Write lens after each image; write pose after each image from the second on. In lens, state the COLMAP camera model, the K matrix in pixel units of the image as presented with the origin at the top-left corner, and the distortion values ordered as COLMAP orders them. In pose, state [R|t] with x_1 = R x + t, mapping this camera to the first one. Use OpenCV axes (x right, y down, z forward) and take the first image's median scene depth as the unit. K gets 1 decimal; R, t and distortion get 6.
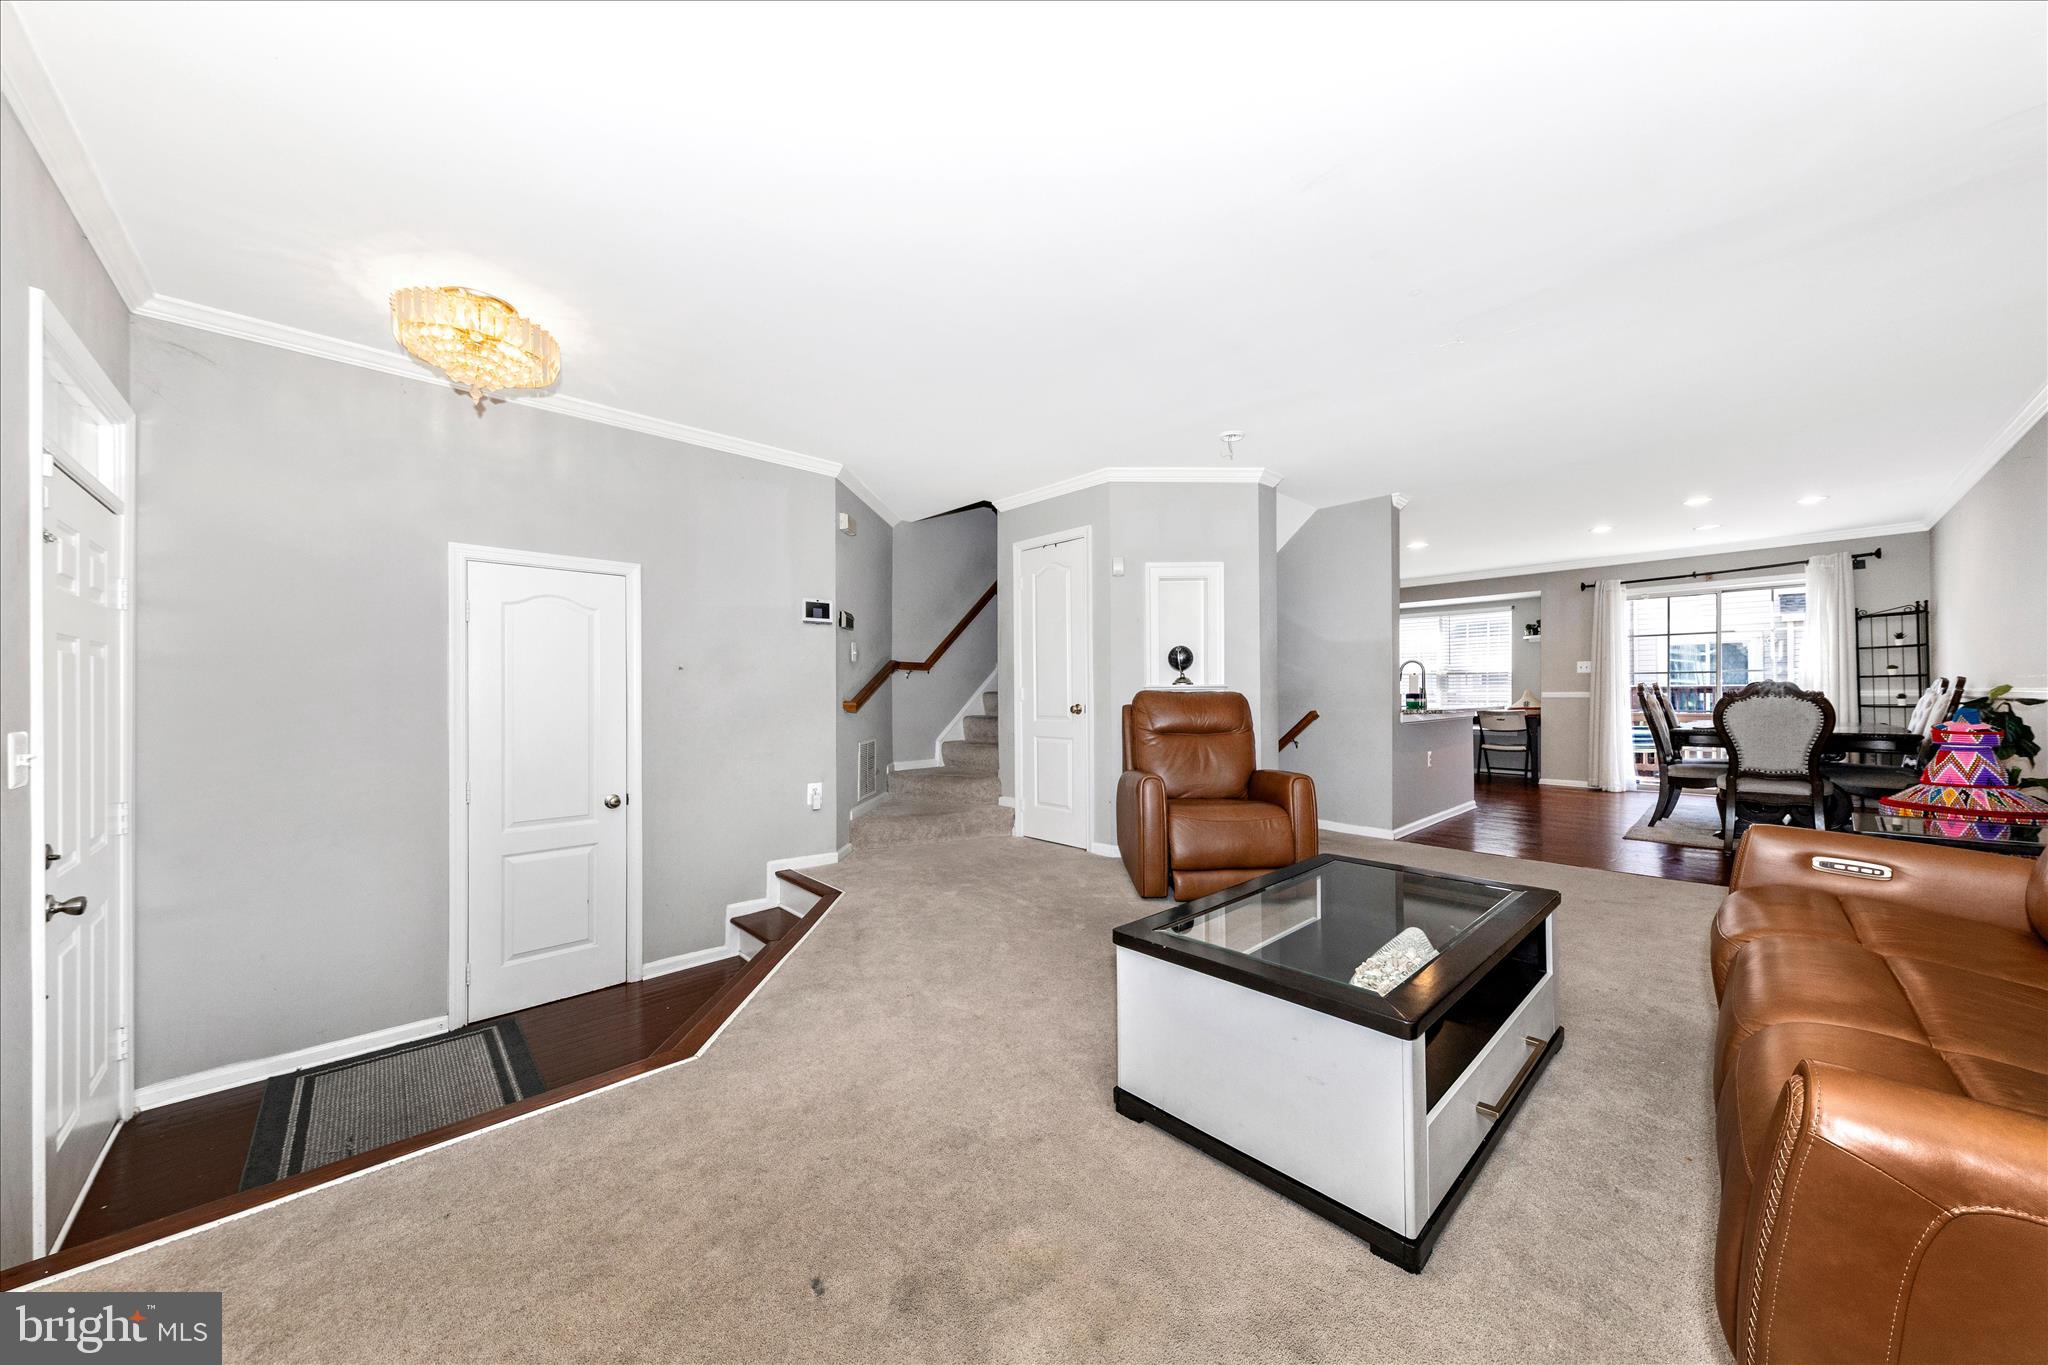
lens RADIAL K [[707.9, 0, 1029.9], [0, 707.9, 693.6], [0, 0, 1]] dist [0.001607, -0.000803]
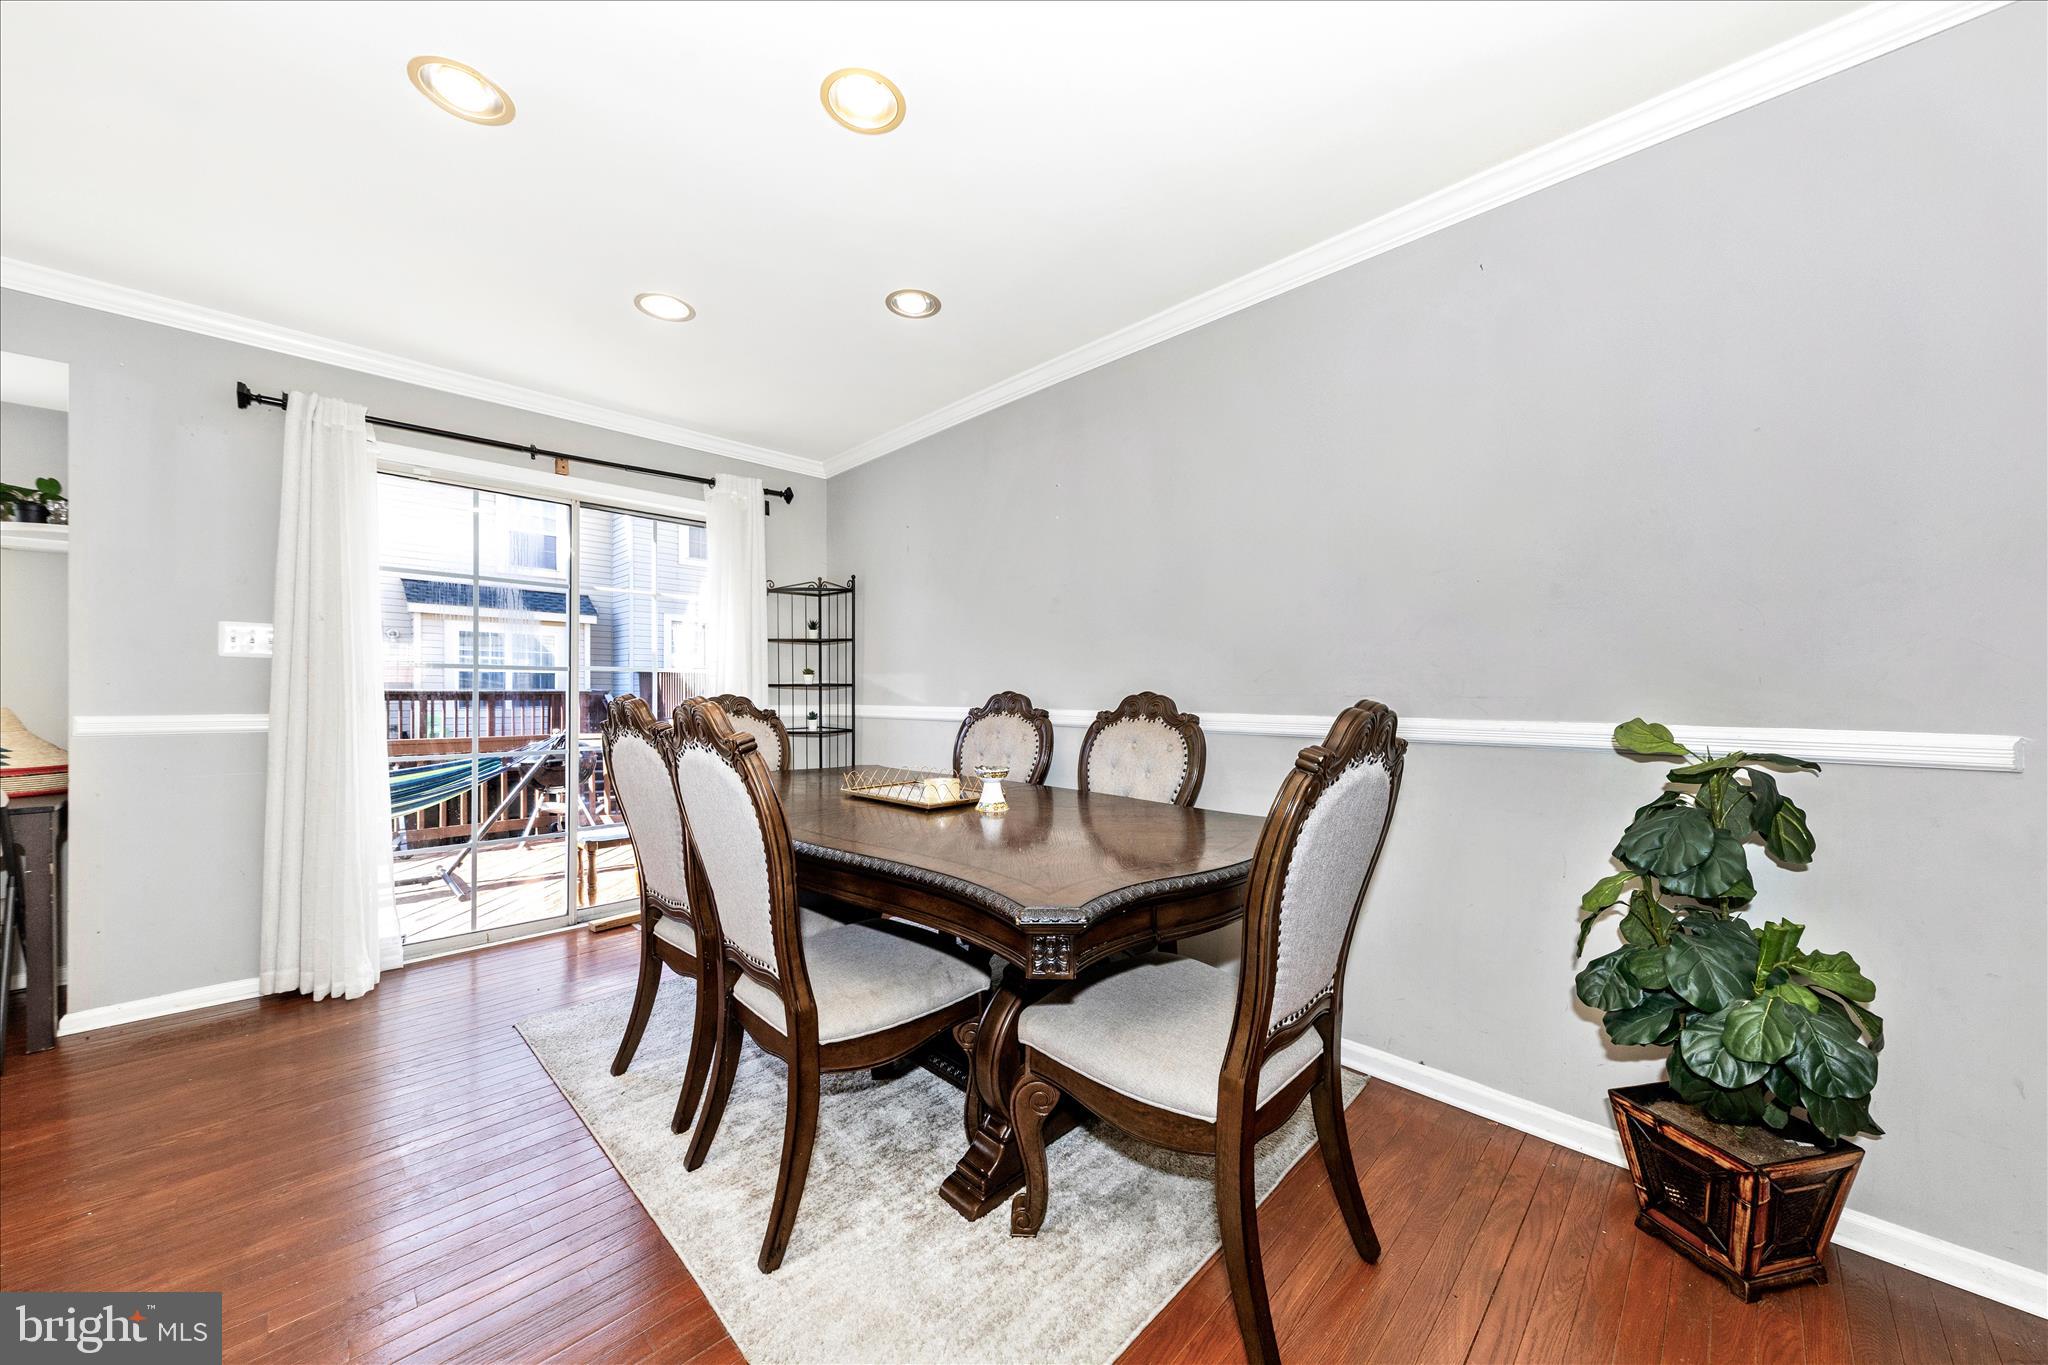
lens RADIAL K [[707.9, 0, 1040.5], [0, 707.9, 698.0], [0, 0, 1]] dist [0.001607, -0.000803]
pose [[-0.044707, -0.004717, 0.998989, 0.747926], [0.000294, 0.999989, 0.004735, -0.019855], [-0.999000, 0.000506, -0.044705, 1.109093]]
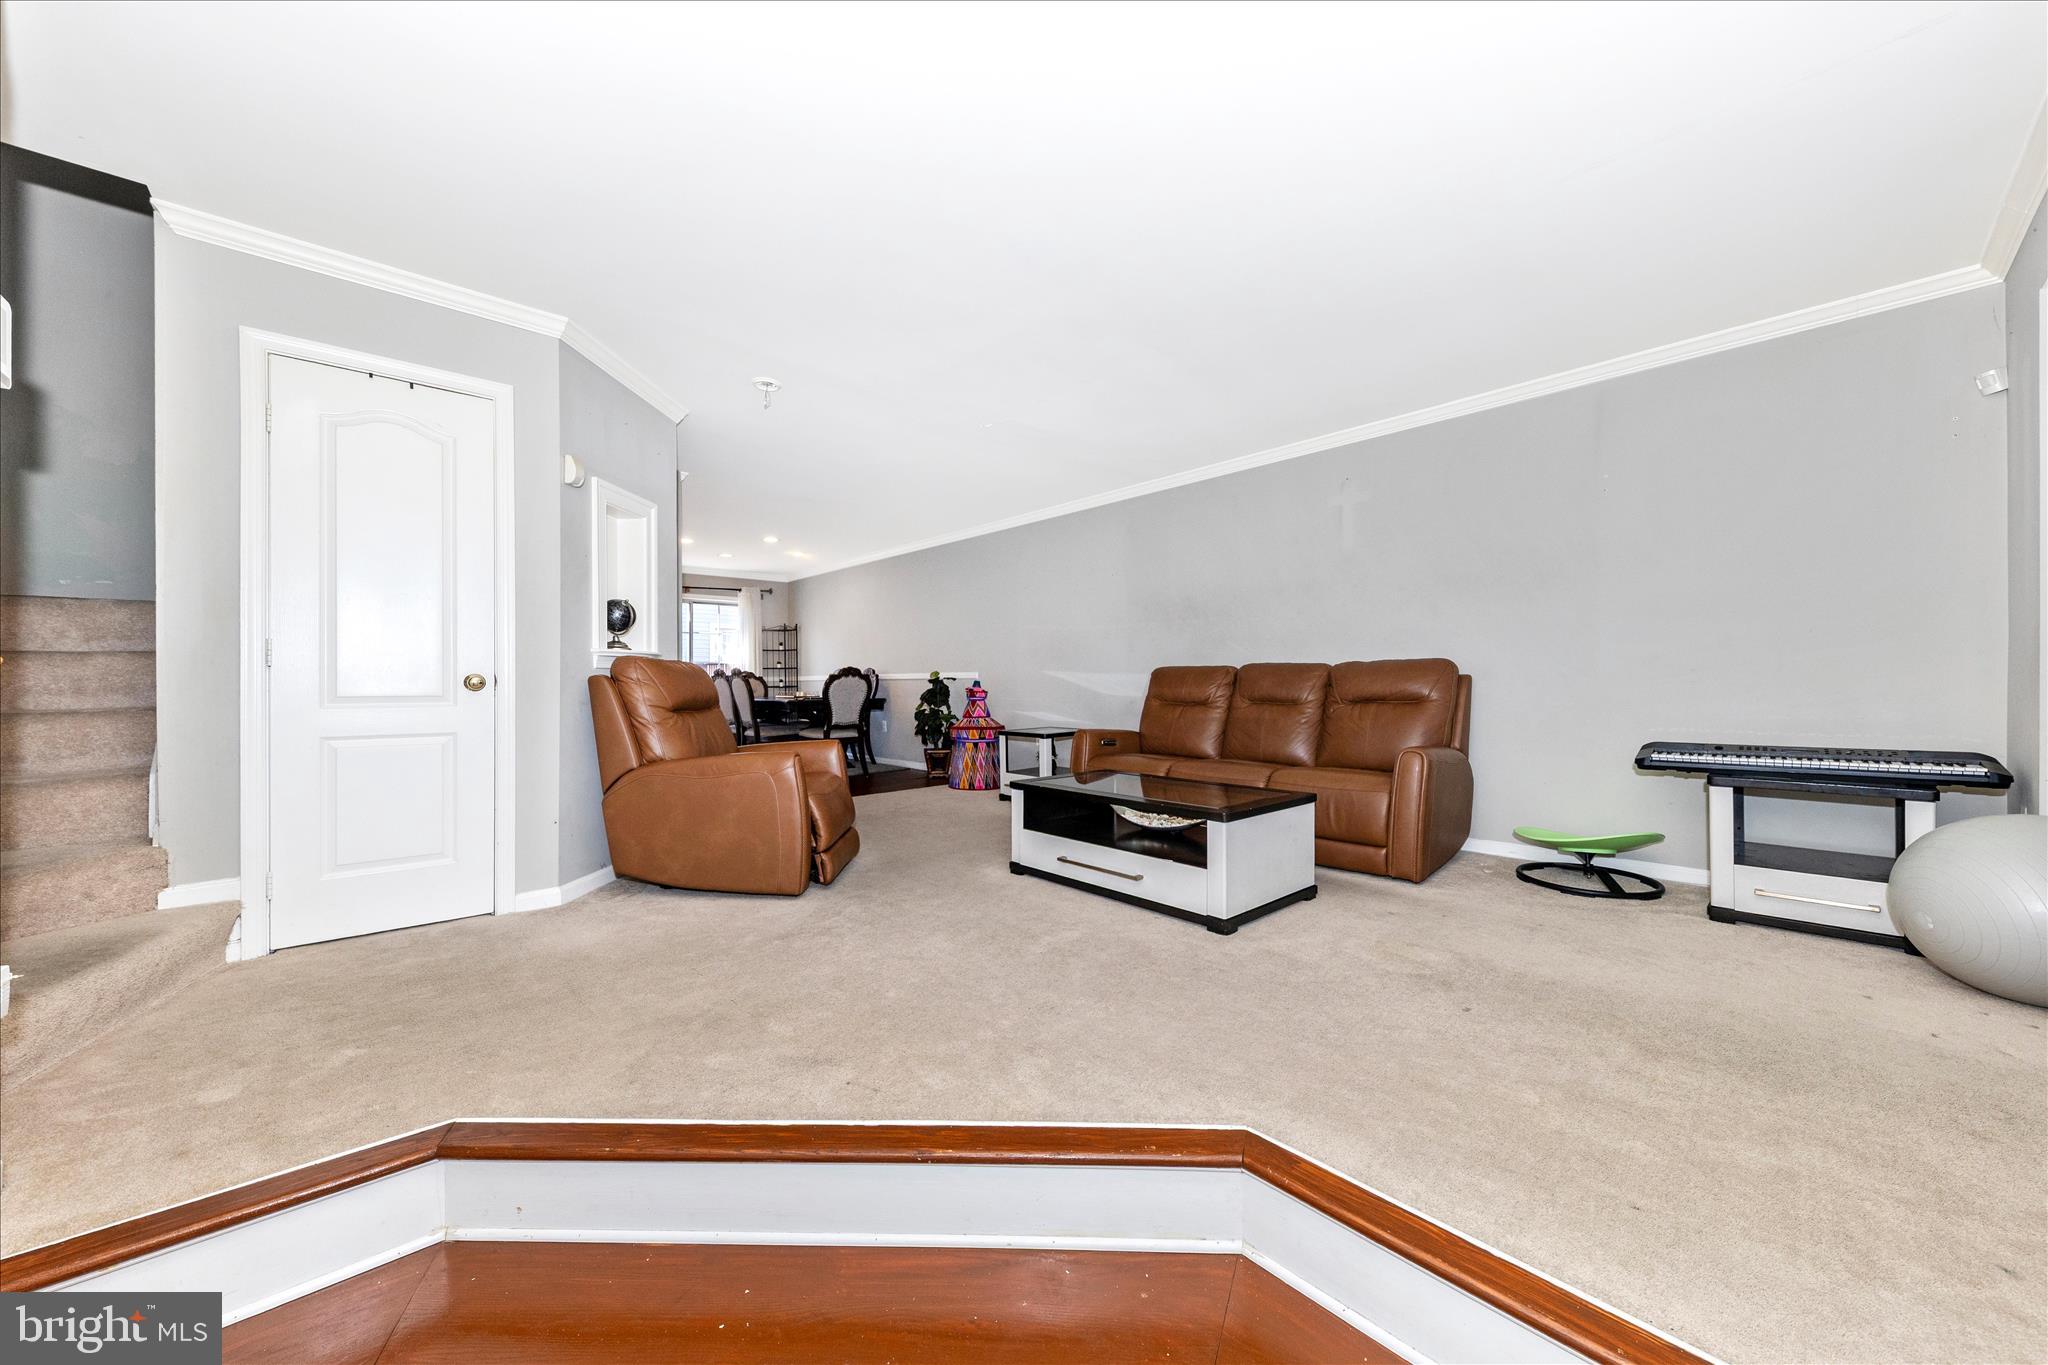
lens RADIAL K [[707.9, 0, 1022.1], [0, 707.9, 692.9], [0, 0, 1]] dist [0.001607, -0.000803]
pose [[0.024668, -0.007537, 0.999667, -0.535851], [0.002291, 0.999969, 0.007482, 0.028222], [-0.999693, 0.002105, 0.024684, 0.548124]]
